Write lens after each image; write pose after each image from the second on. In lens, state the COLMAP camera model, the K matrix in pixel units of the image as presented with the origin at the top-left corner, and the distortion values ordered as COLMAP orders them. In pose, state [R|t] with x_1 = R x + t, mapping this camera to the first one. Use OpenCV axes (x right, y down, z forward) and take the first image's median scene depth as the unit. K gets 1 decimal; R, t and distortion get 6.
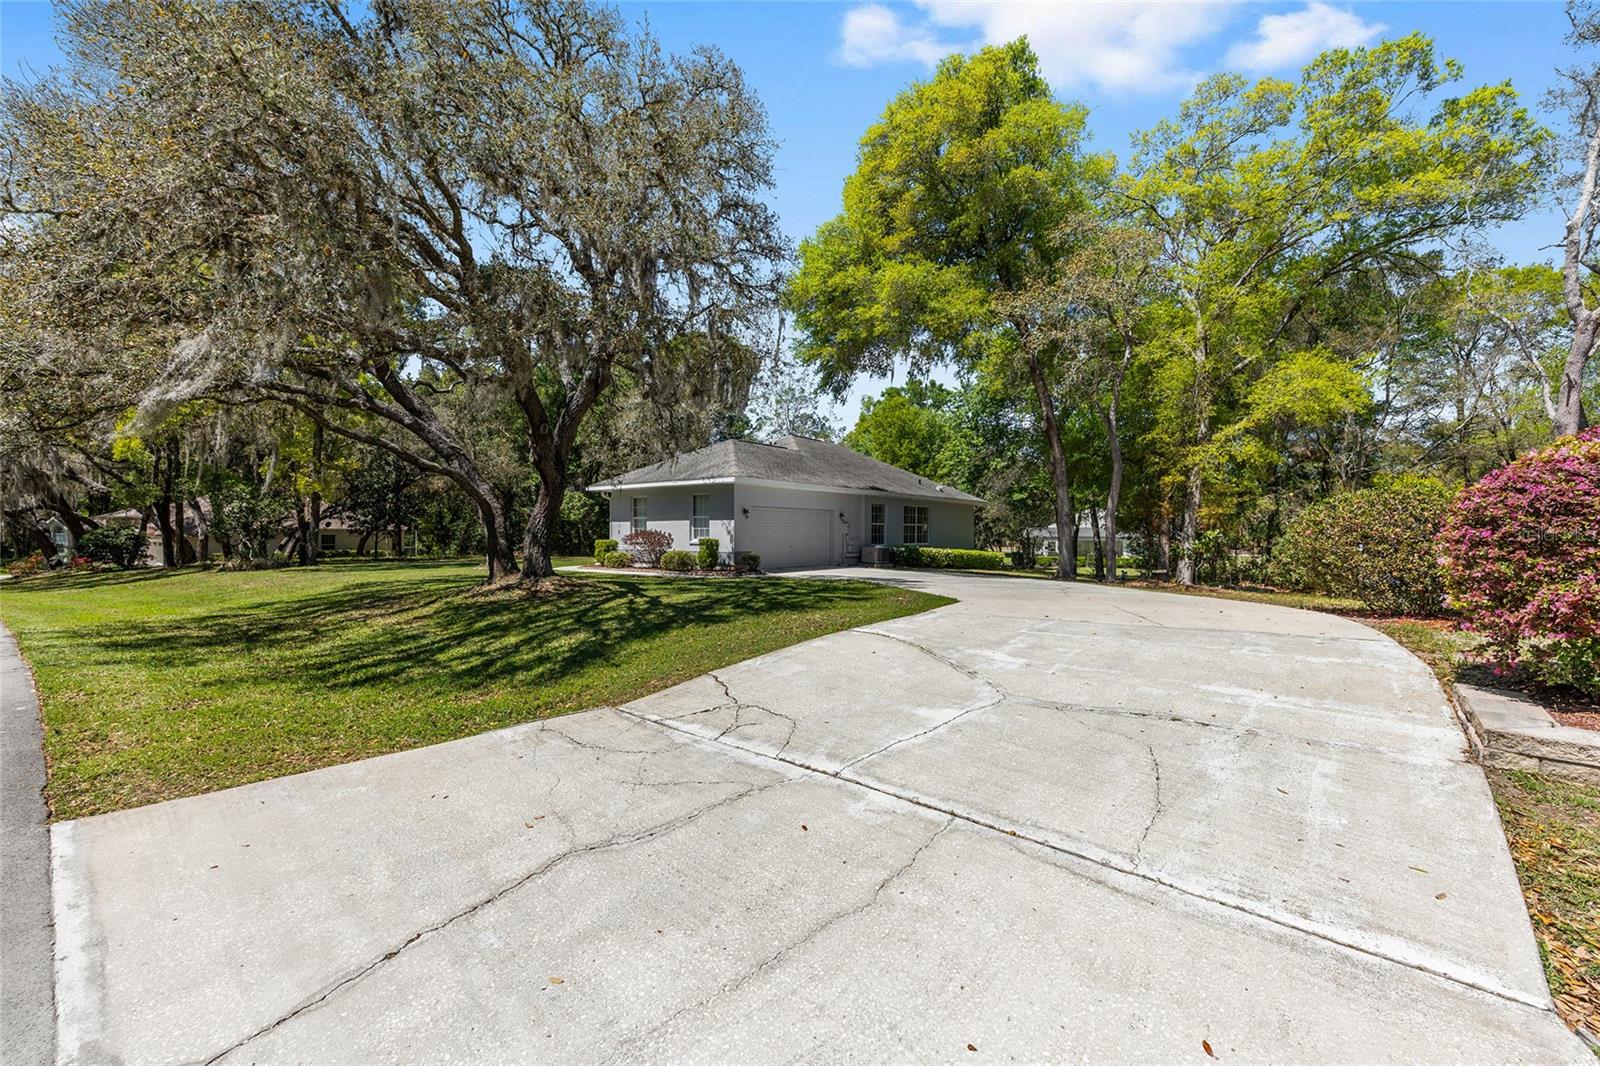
lens RADIAL K [[641.7, 0, 797.9], [0, 641.7, 531.8], [0, 0, 1]] dist [-0.000876, 0.000277]
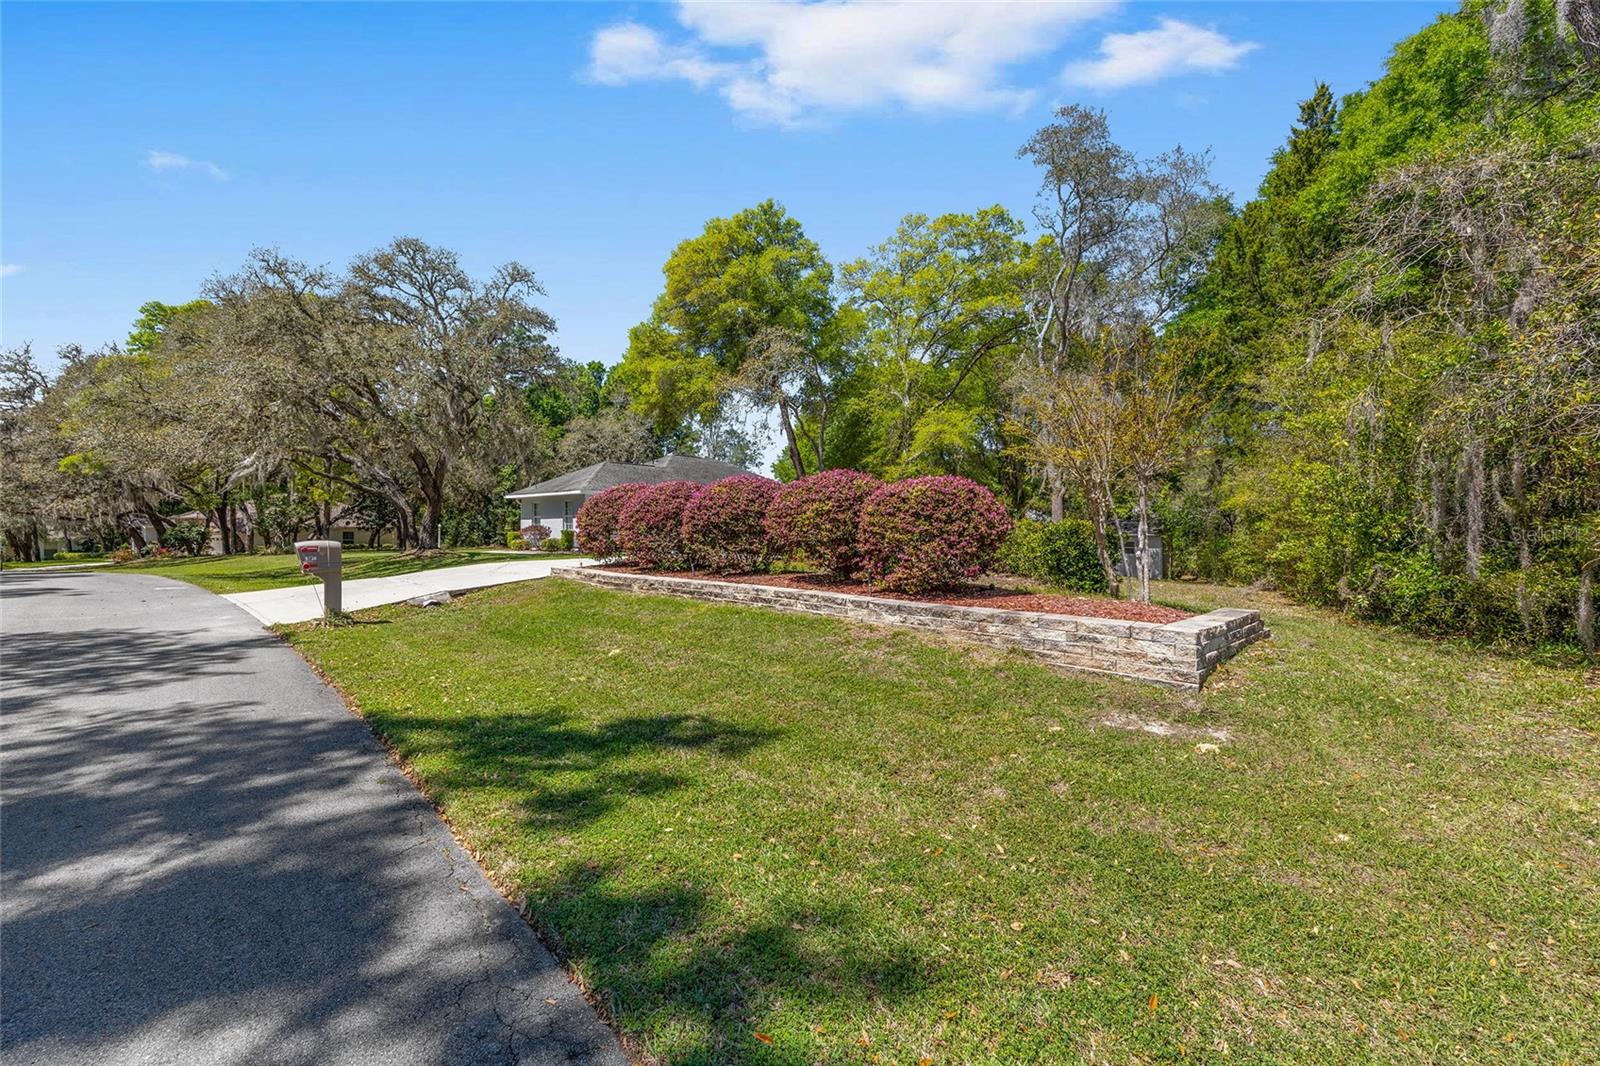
lens RADIAL K [[641.7, 0, 801.9], [0, 641.7, 528.0], [0, 0, 1]] dist [-0.000876, 0.000277]
pose [[0.999337, -0.004358, -0.036133, 0.295312], [0.004270, 0.999988, -0.002504, 0.007066], [0.036143, 0.002349, 0.999344, -0.321637]]
